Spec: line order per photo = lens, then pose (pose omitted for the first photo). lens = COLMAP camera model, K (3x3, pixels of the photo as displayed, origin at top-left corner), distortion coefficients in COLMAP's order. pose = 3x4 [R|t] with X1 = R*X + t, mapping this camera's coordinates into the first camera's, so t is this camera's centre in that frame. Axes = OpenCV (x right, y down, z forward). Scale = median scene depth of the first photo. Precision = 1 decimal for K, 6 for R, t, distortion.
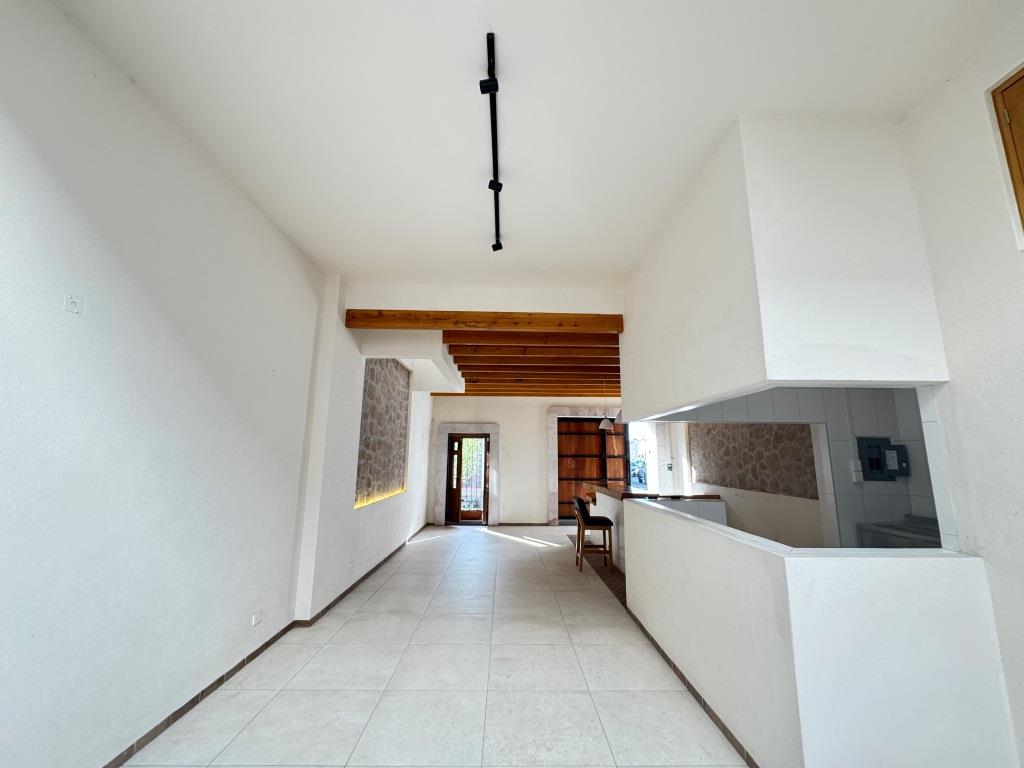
lens RADIAL K [[407.5, 0, 513.3], [0, 407.5, 384.9], [0, 0, 1]] dist [-0.003746, 0.000415]
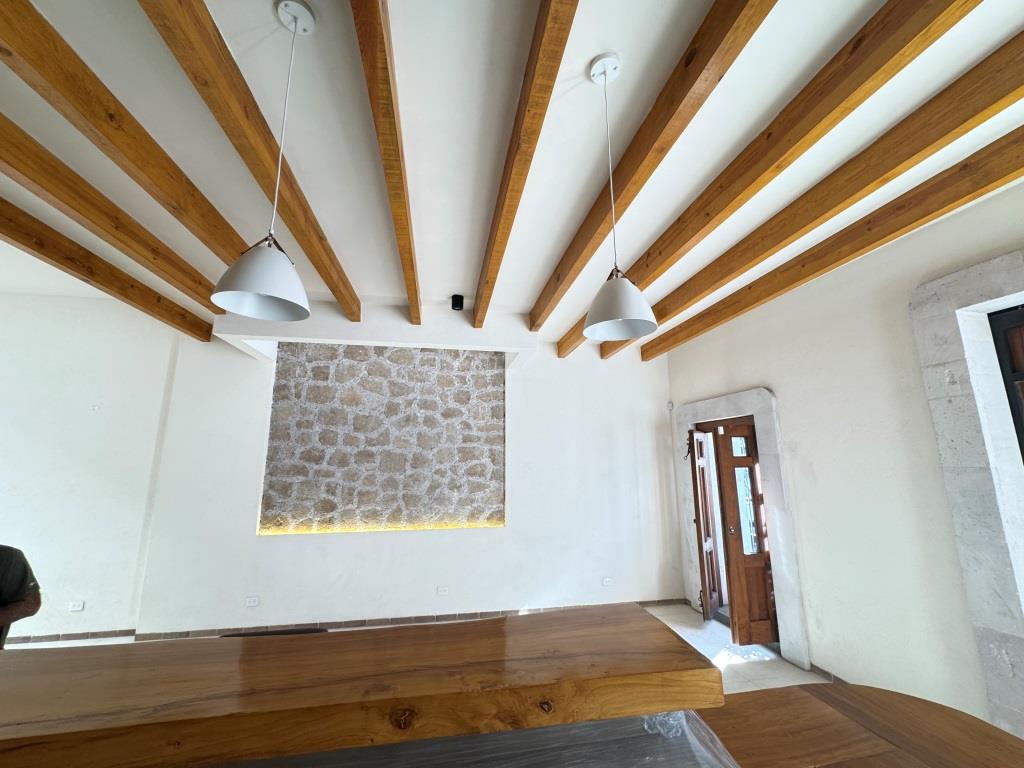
lens RADIAL K [[407.5, 0, 515.9], [0, 407.5, 384.4], [0, 0, 1]] dist [-0.003746, 0.000415]
pose [[0.166117, -0.192702, -0.967094, 0.421816], [0.175990, 0.970769, -0.163205, 0.164069], [0.970275, -0.143088, 0.195175, 0.992020]]
